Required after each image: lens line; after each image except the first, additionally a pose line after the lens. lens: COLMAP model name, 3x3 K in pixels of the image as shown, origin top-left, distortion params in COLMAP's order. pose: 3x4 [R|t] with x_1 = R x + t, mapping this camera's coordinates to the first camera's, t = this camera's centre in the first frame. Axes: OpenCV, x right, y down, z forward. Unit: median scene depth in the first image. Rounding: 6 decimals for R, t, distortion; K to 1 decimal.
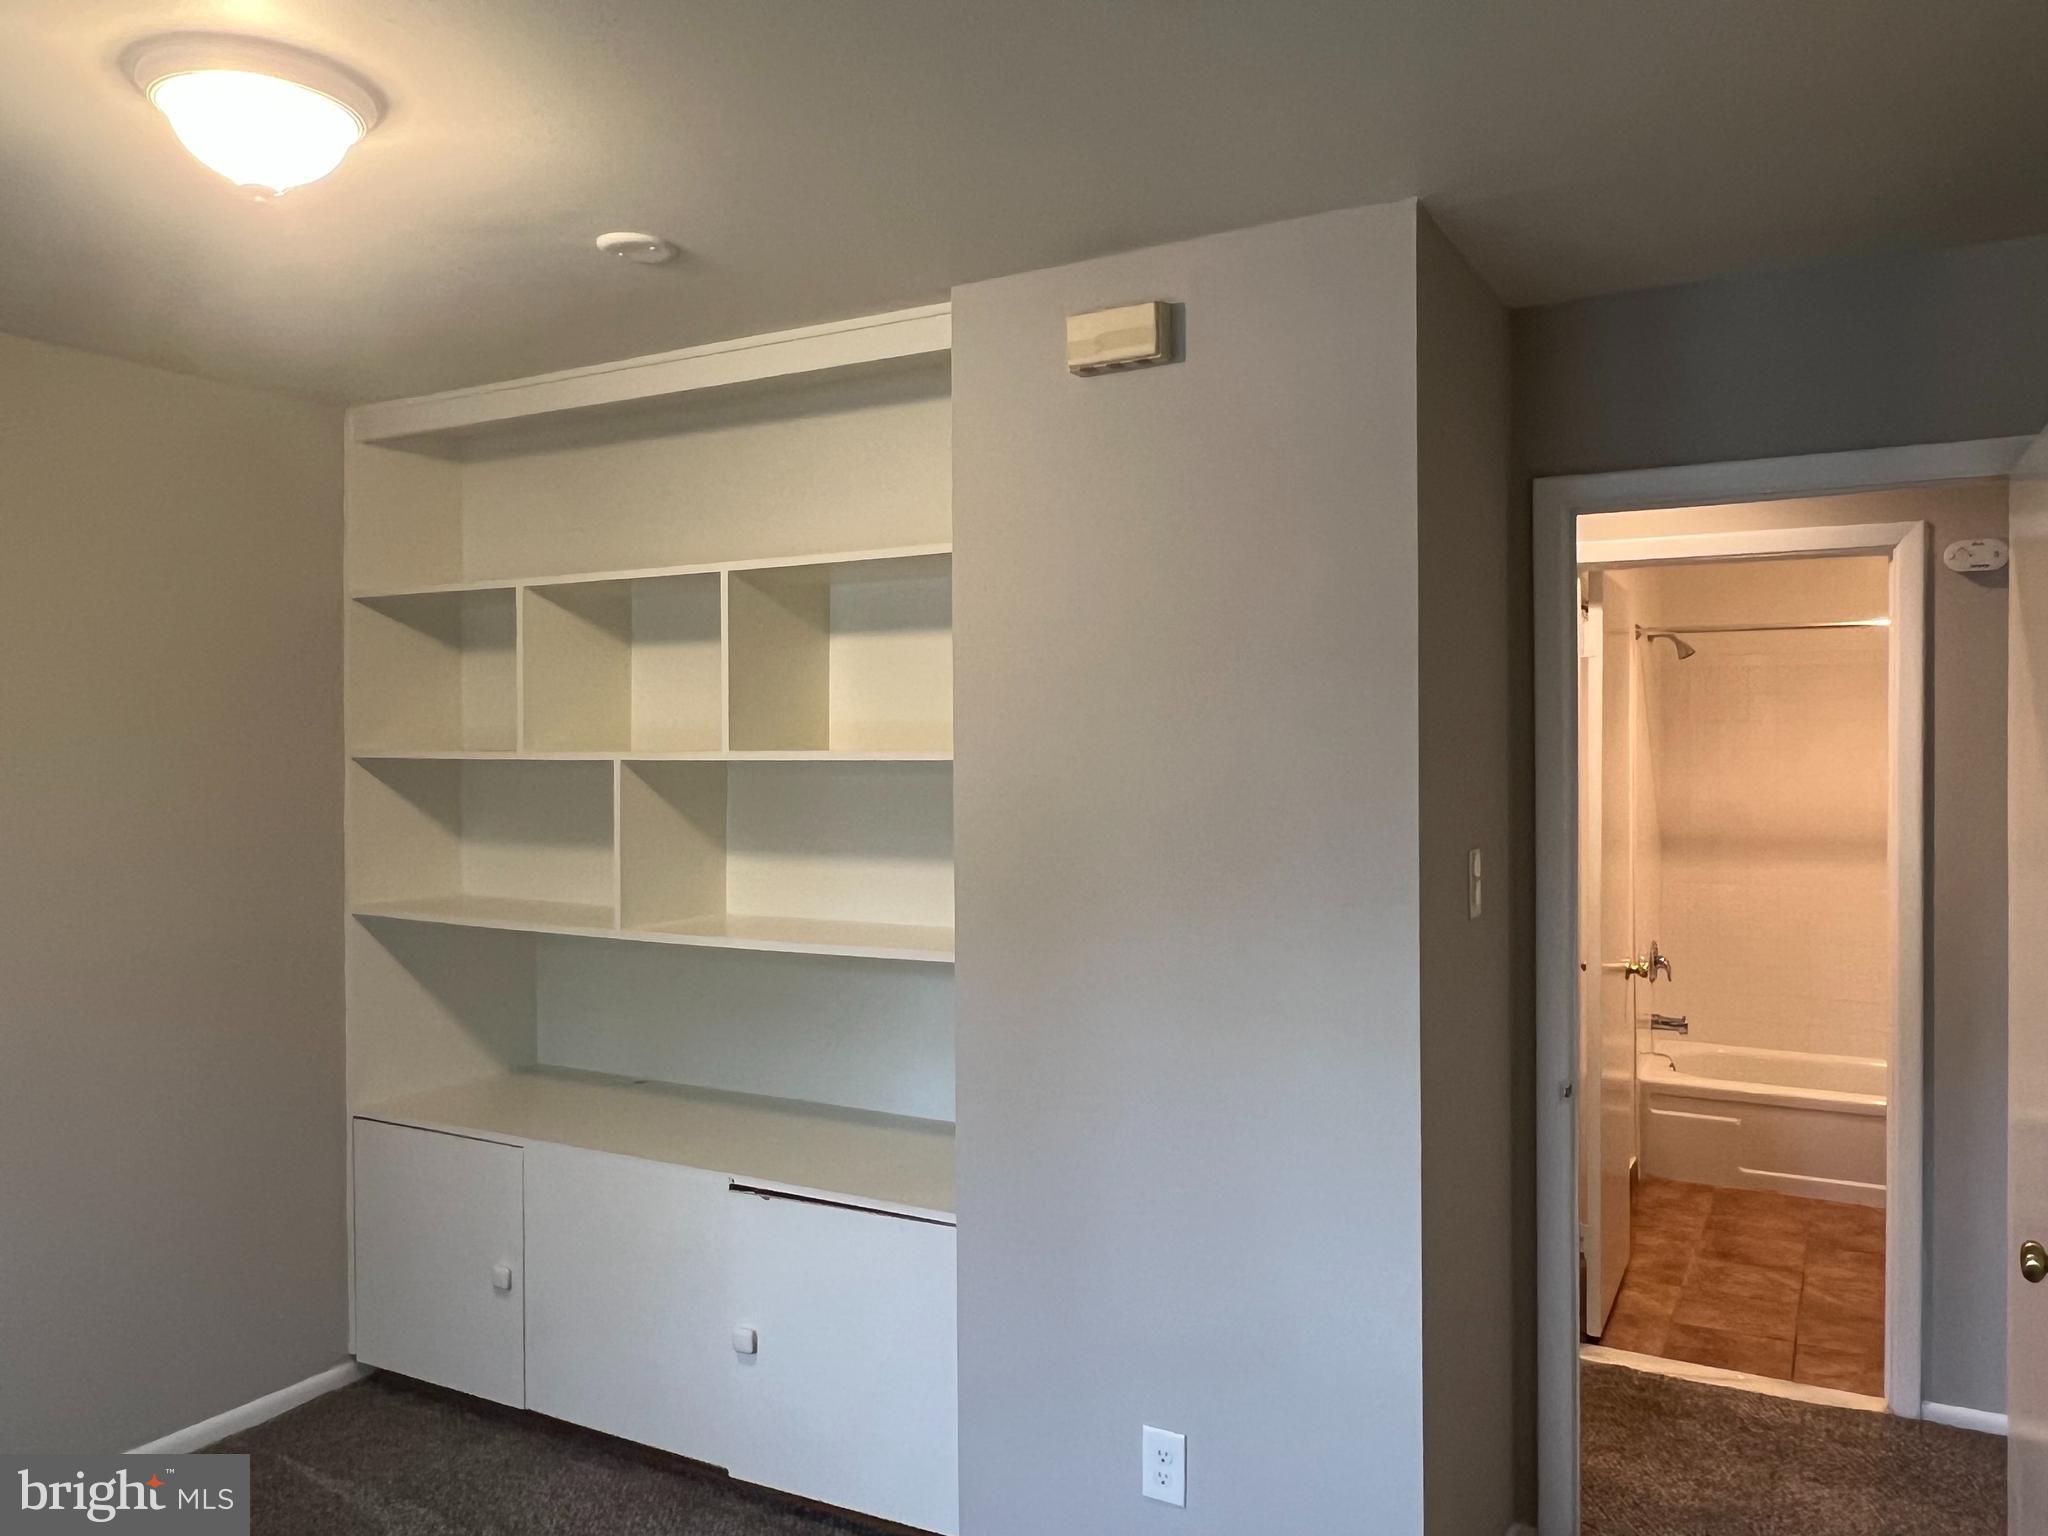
lens RADIAL K [[1511.8, 0, 1021.2], [0, 1511.8, 753.0], [0, 0, 1]] dist [0.002705, -0.007471]
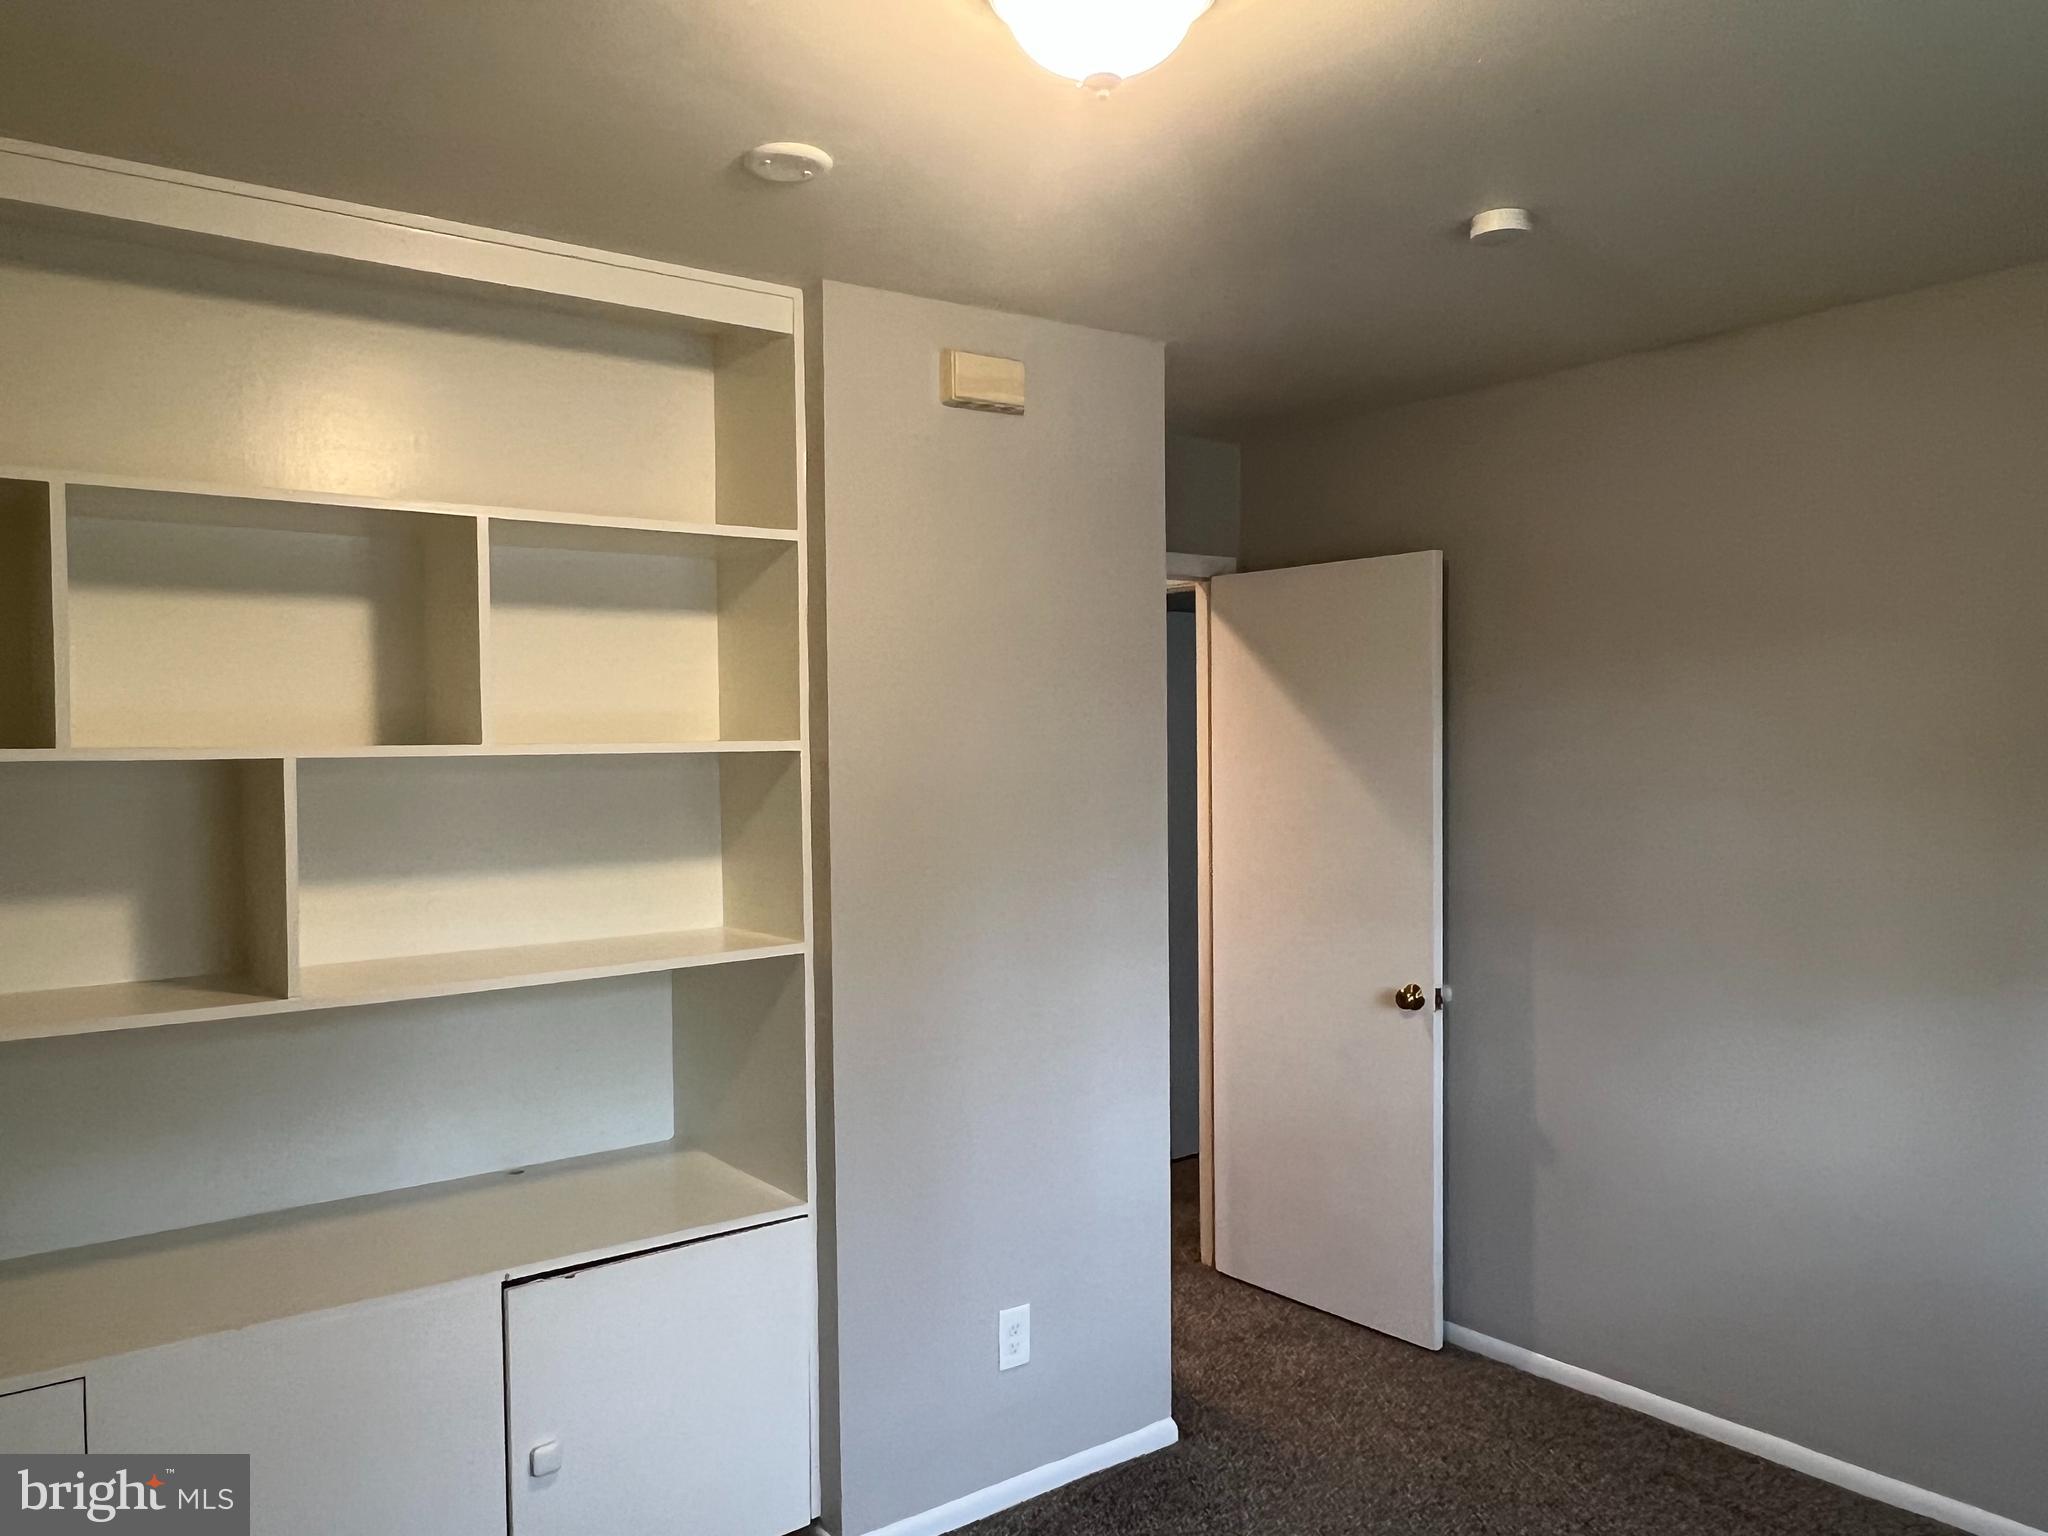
lens RADIAL K [[1511.8, 0, 1017.5], [0, 1511.8, 779.3], [0, 0, 1]] dist [0.002705, -0.007471]
pose [[0.396059, -0.023626, 0.917921, -0.830962], [0.013446, 0.999711, 0.019930, 0.005162], [-0.918127, 0.004449, 0.396262, 0.436427]]
